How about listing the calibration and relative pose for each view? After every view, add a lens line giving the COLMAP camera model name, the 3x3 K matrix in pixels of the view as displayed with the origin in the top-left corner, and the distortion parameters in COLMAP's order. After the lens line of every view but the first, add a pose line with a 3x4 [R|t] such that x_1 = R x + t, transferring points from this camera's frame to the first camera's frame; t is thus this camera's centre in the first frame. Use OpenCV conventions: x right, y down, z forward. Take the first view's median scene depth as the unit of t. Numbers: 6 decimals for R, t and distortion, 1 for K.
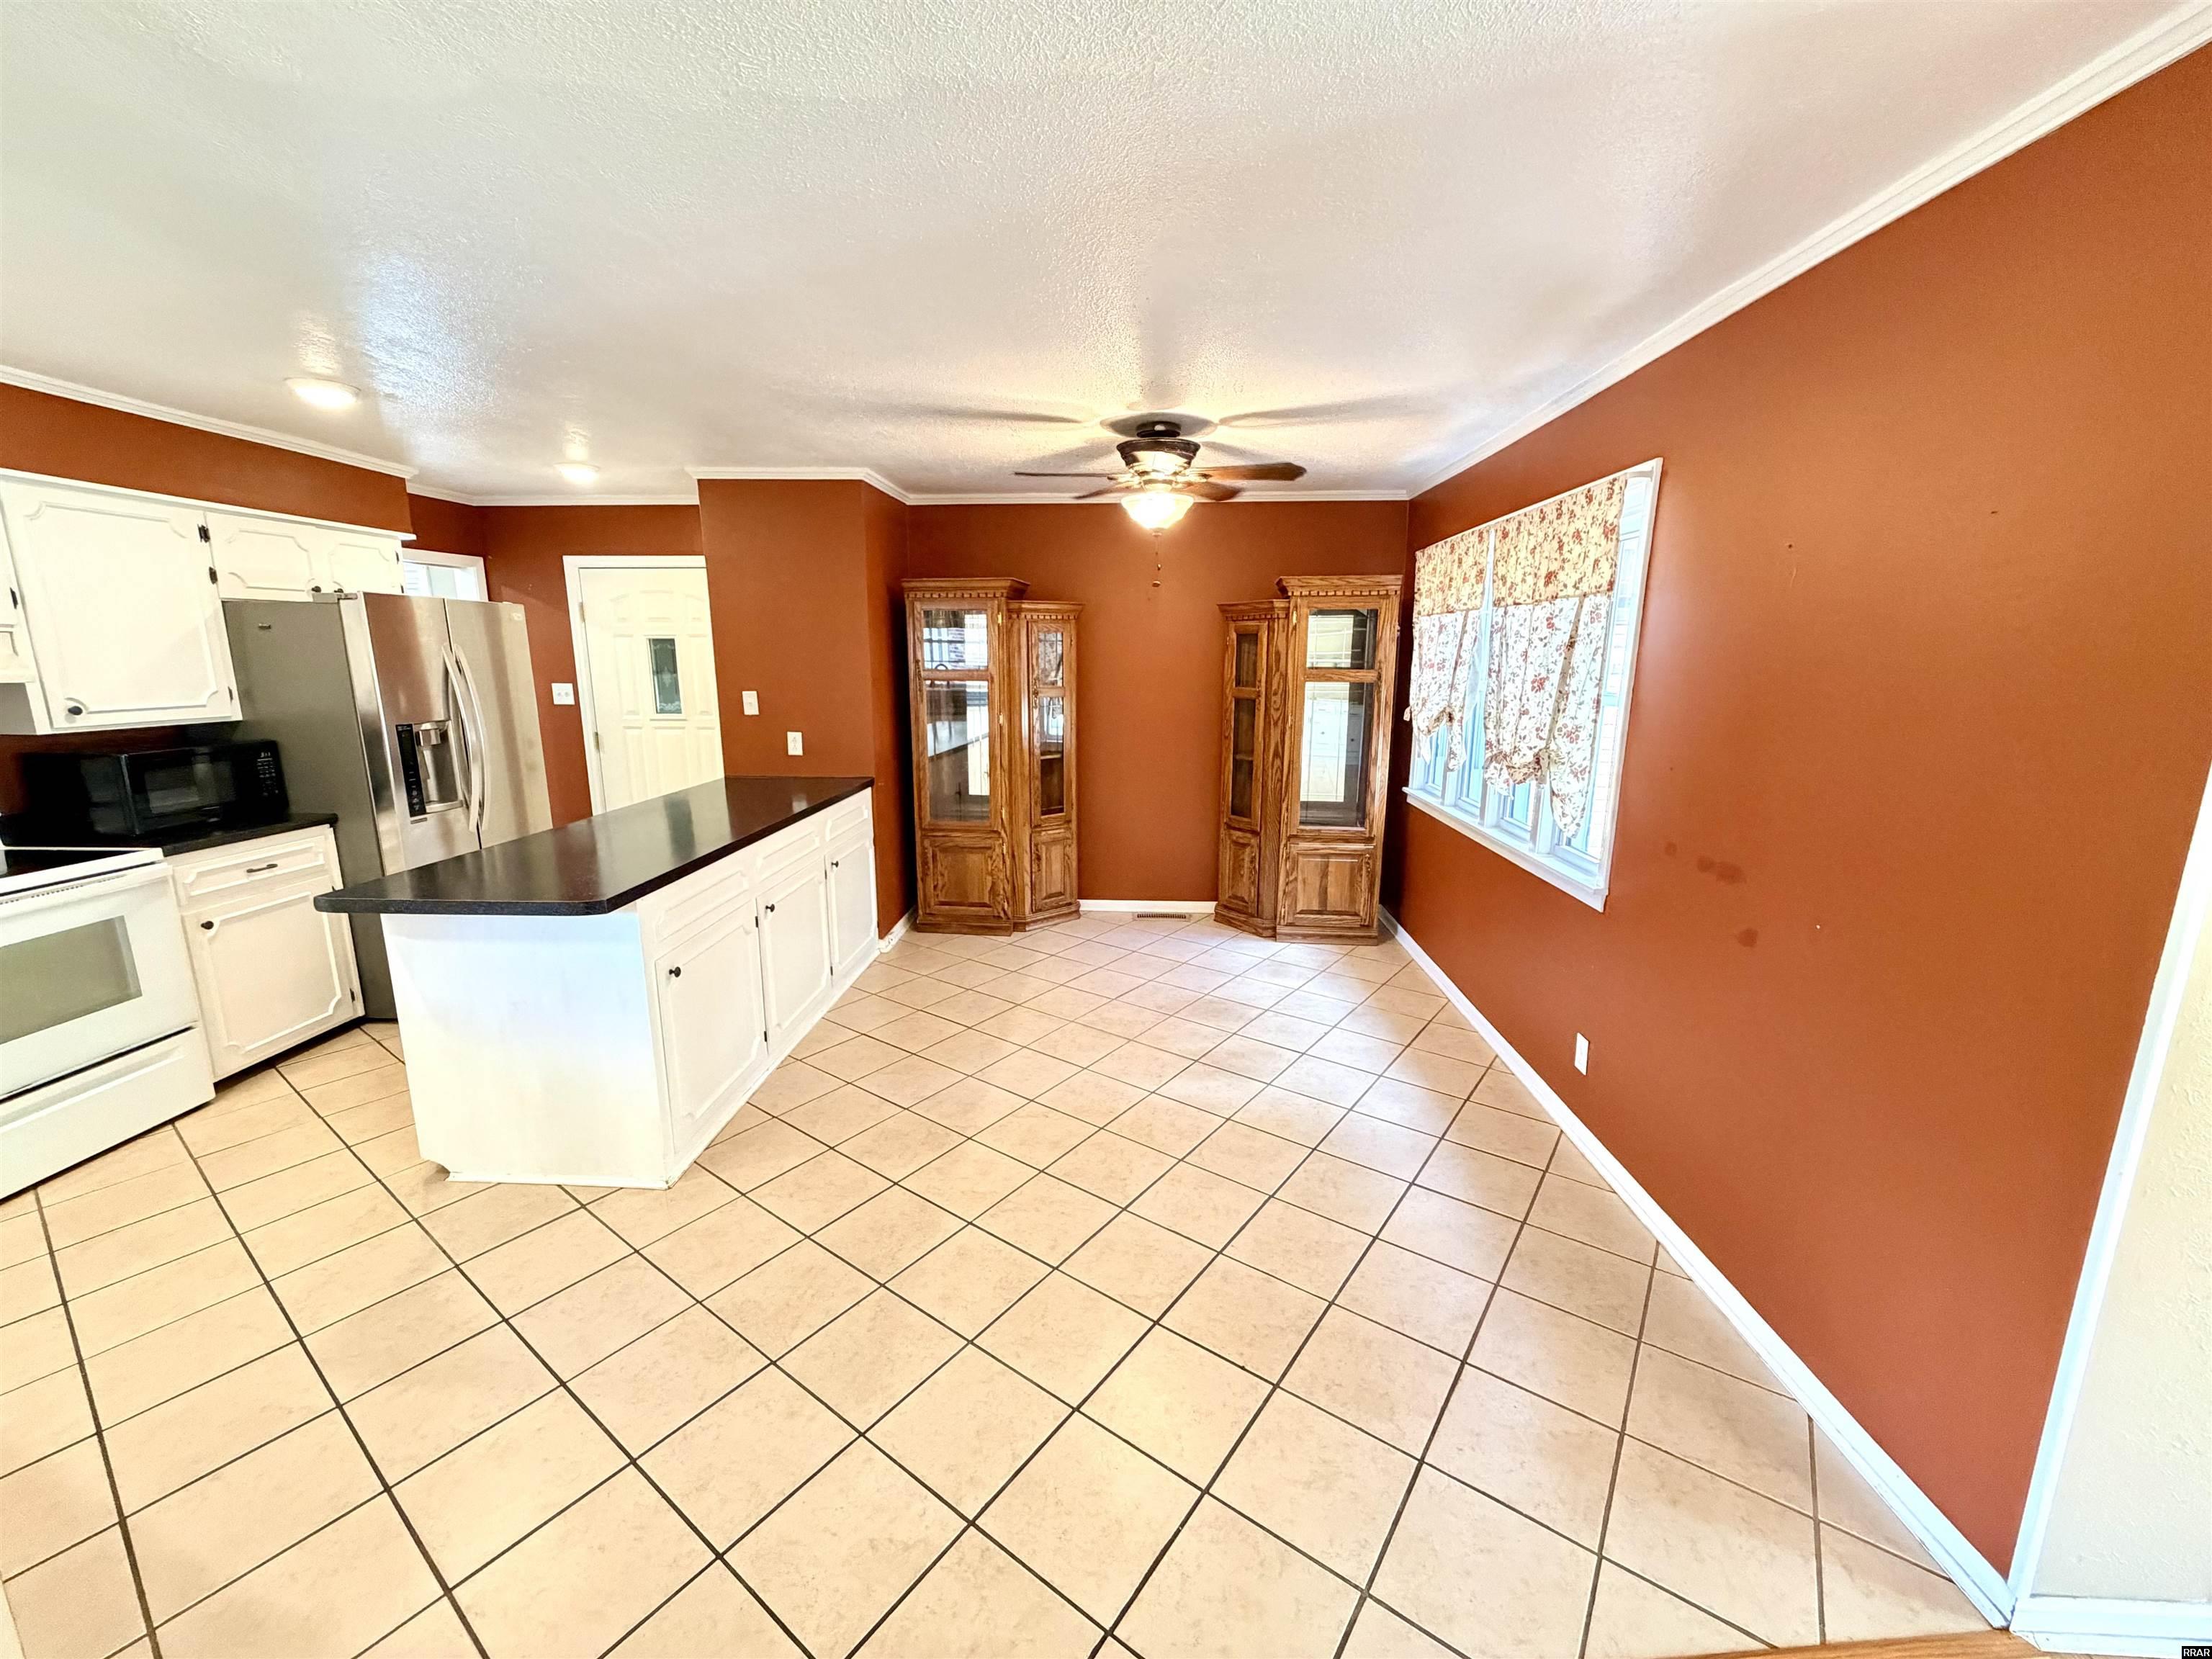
lens RADIAL K [[881.4, 0, 1100.1], [0, 881.4, 829.0], [0, 0, 1]] dist [0.001198, 0.000490]
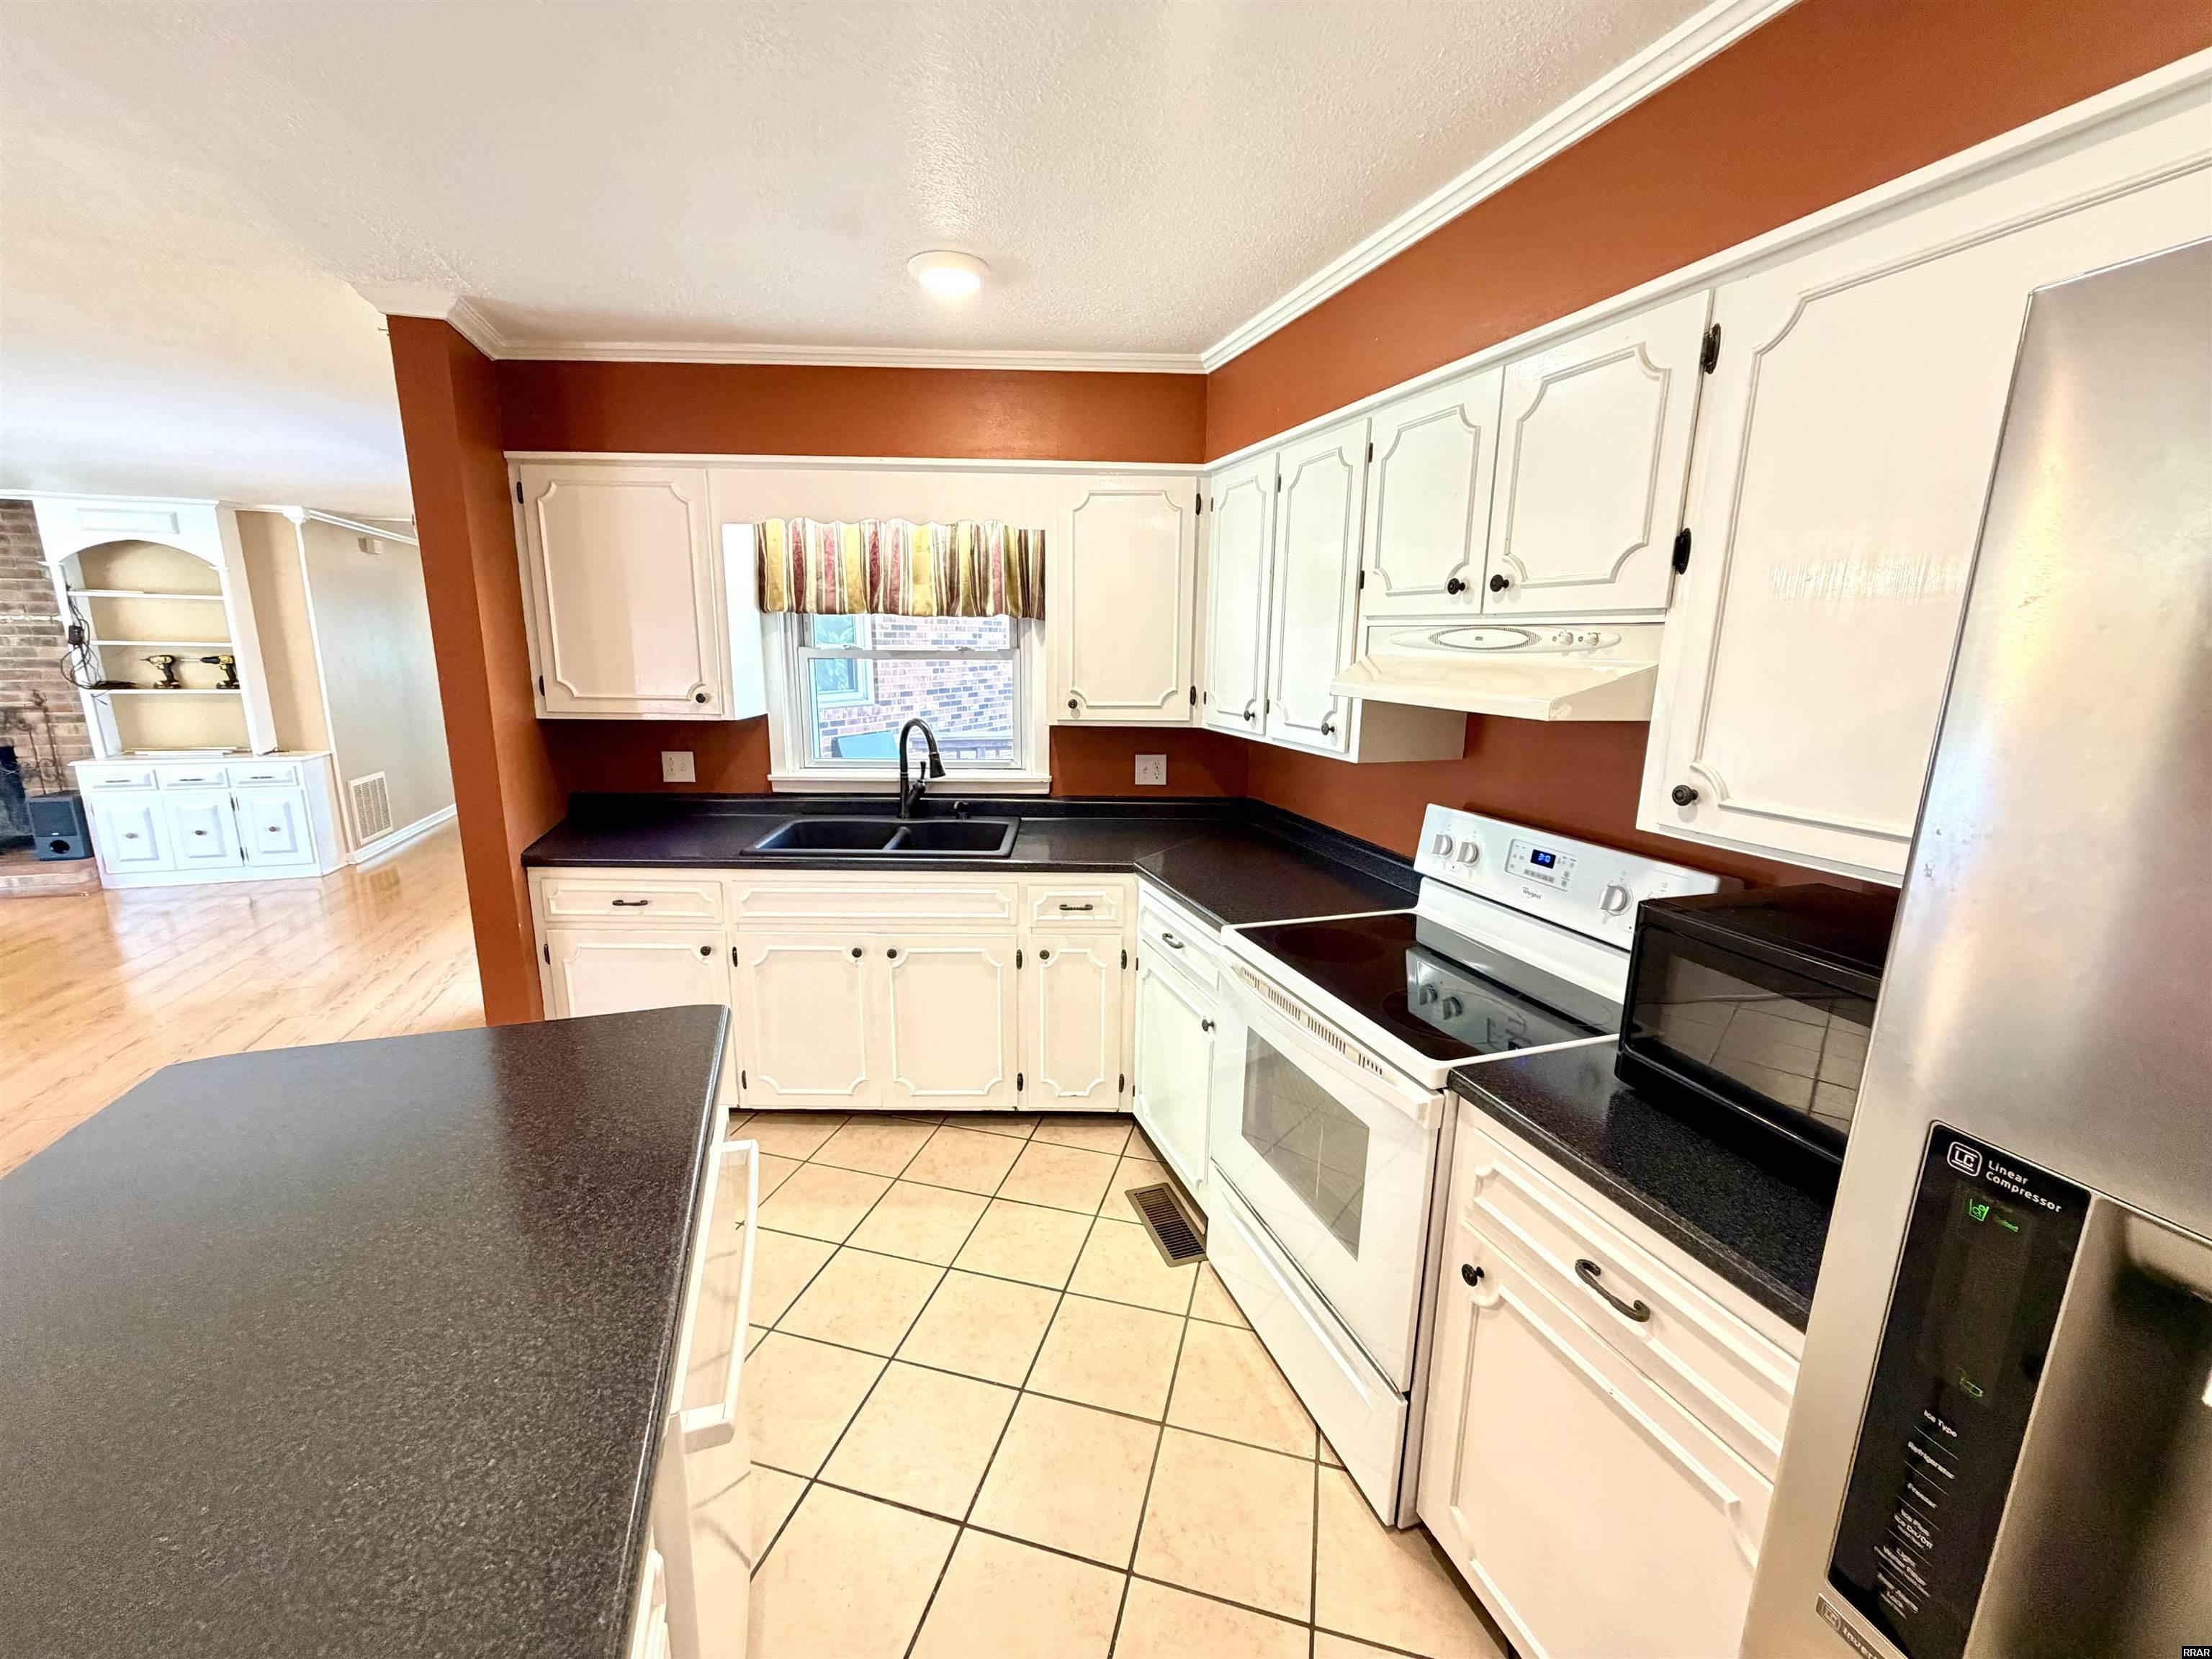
lens RADIAL K [[881.4, 0, 1100.1], [0, 881.4, 829.0], [0, 0, 1]] dist [0.001198, 0.000490]
pose [[-0.928426, 0.062832, -0.366165, -0.449085], [-0.087074, 0.921342, 0.378877, -0.164088], [0.361169, 0.383643, -0.849927, 0.801494]]
